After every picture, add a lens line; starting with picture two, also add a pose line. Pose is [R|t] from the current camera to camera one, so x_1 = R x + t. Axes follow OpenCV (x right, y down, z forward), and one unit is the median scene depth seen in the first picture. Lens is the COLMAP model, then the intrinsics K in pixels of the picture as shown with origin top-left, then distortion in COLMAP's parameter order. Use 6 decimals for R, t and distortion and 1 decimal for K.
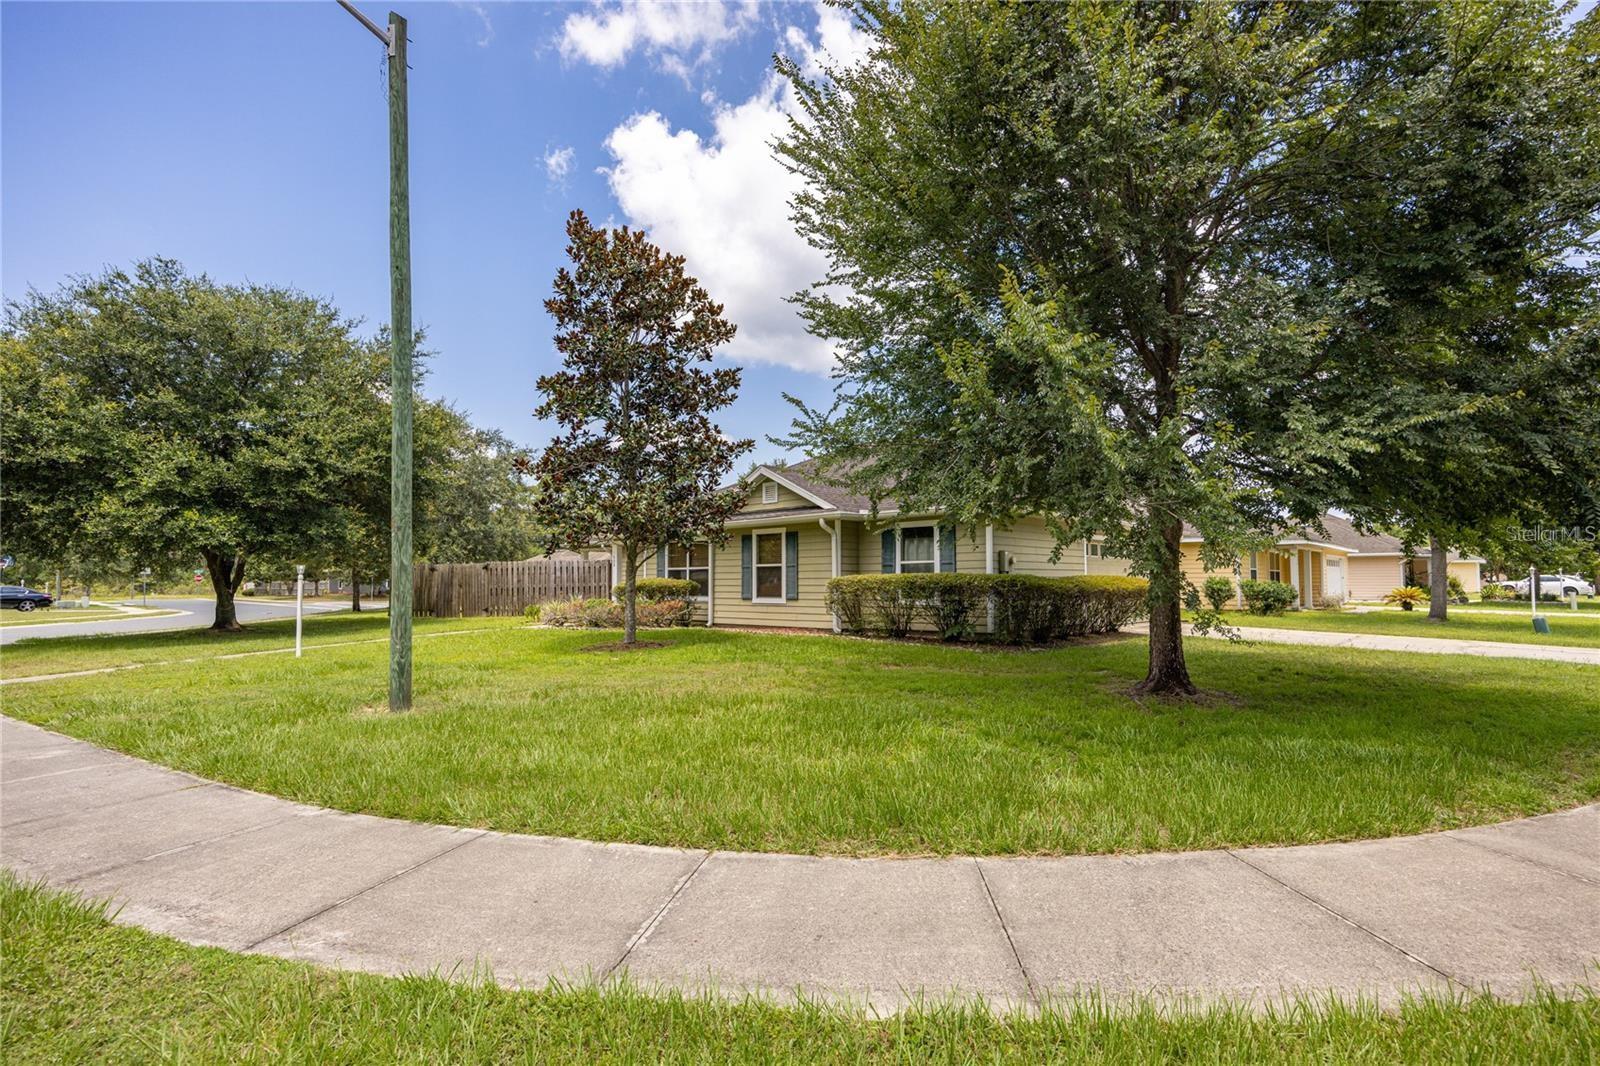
lens RADIAL K [[762.6, 0, 813.1], [0, 762.6, 535.8], [0, 0, 1]] dist [-0.004013, -0.000624]
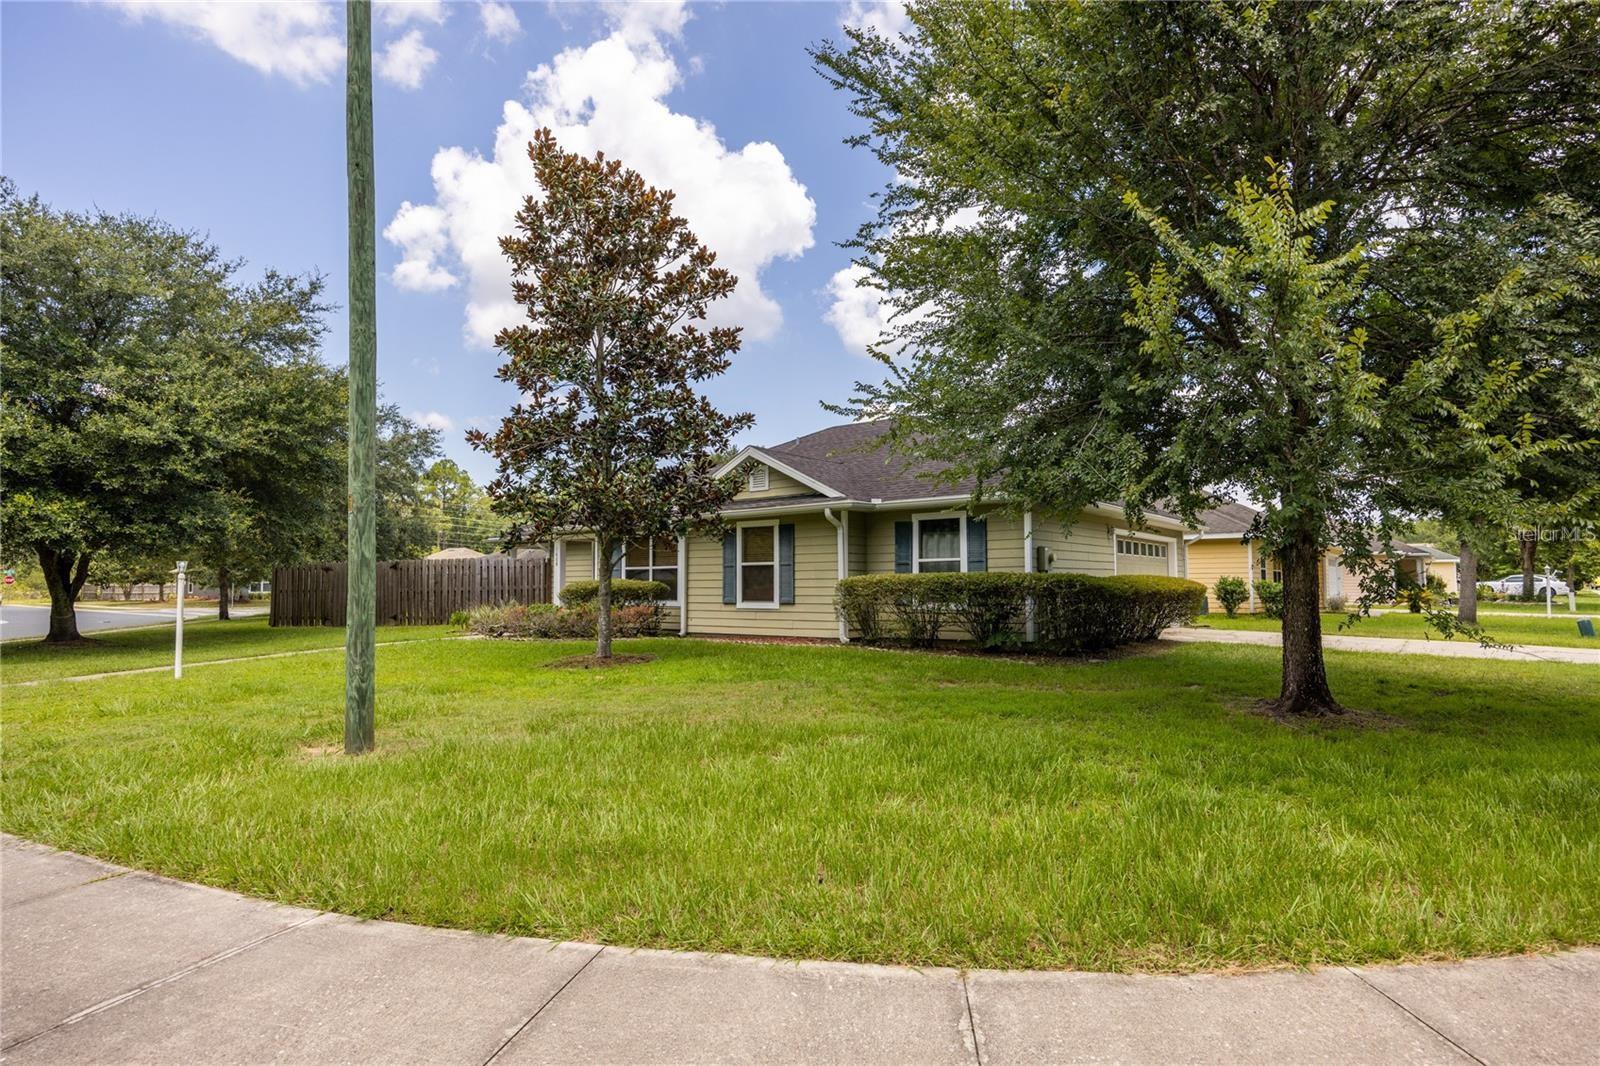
lens RADIAL K [[835.5, 0, 813.5], [0, 835.5, 535.0], [0, 0, 1]] dist [-0.000862, -0.003562]
pose [[0.995724, 0.004554, 0.092263, -0.090715], [-0.004676, 0.999988, 0.001108, 0.005943], [-0.092257, -0.001535, 0.995734, 0.071155]]
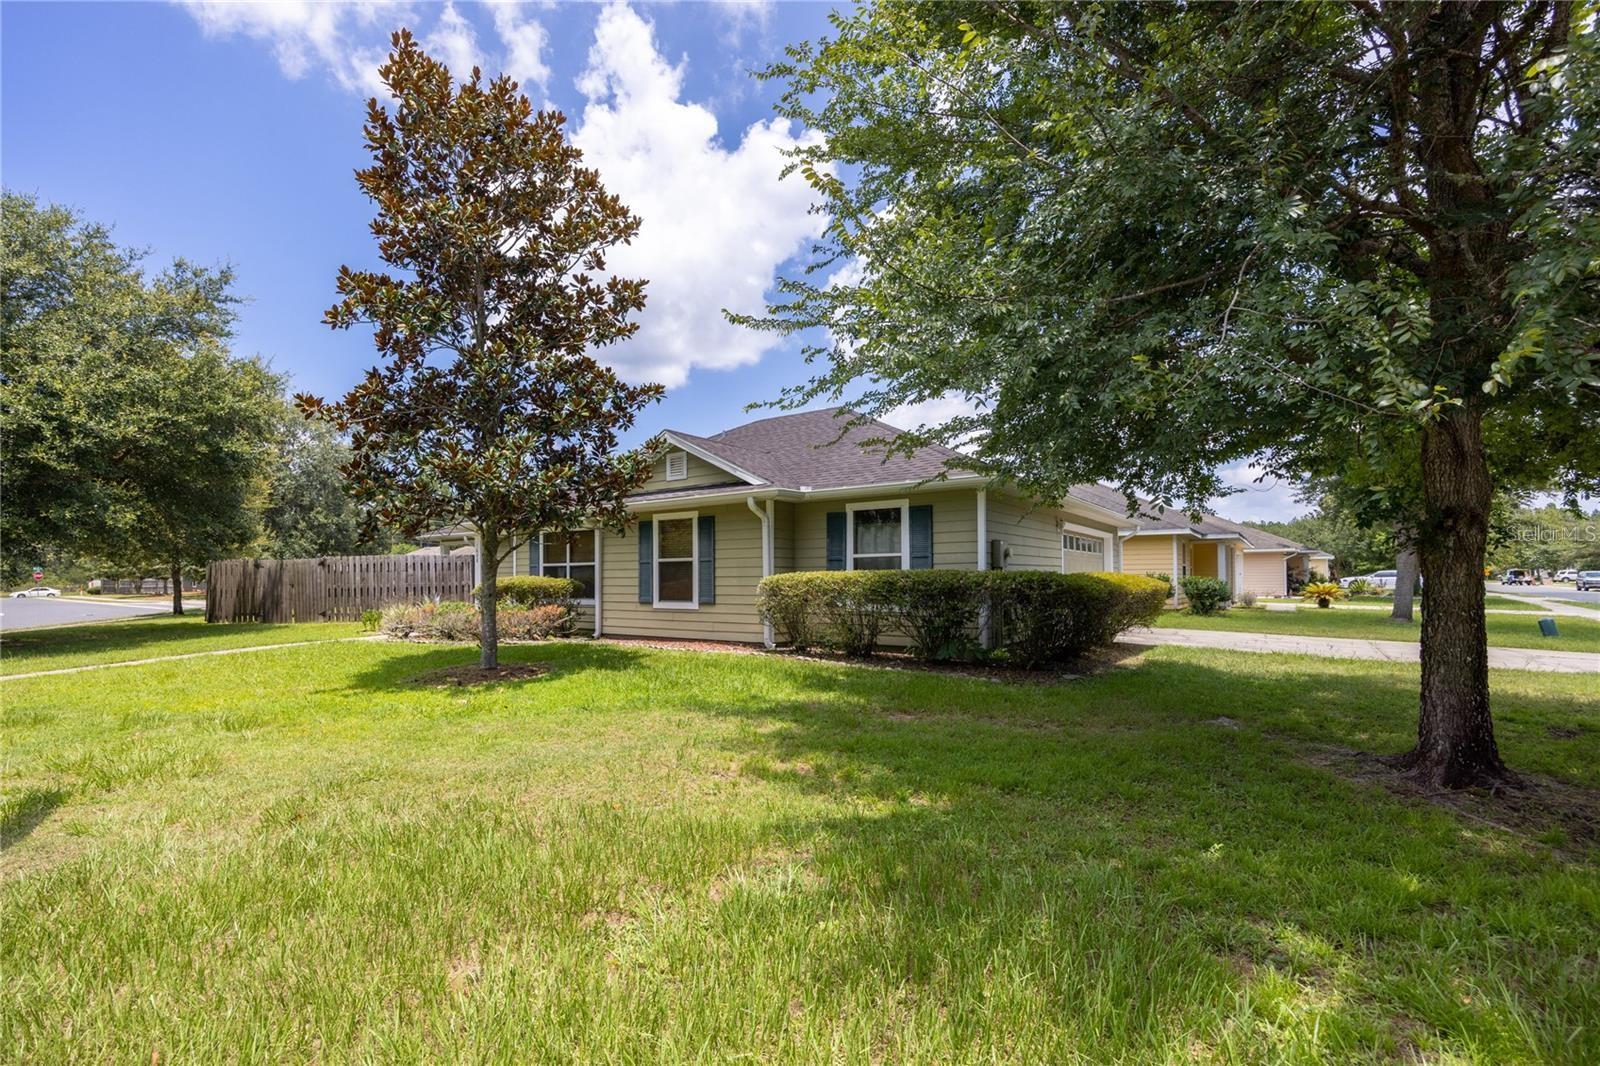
lens RADIAL K [[706.8, 0, 745.9], [0, 706.8, 562.4], [0, 0, 1]] dist [-0.010811, -0.001098]
pose [[0.995934, 0.000260, 0.090085, -0.056384], [-0.003722, 0.999261, 0.038264, 0.014772], [-0.090008, -0.038444, 0.995199, 0.303032]]
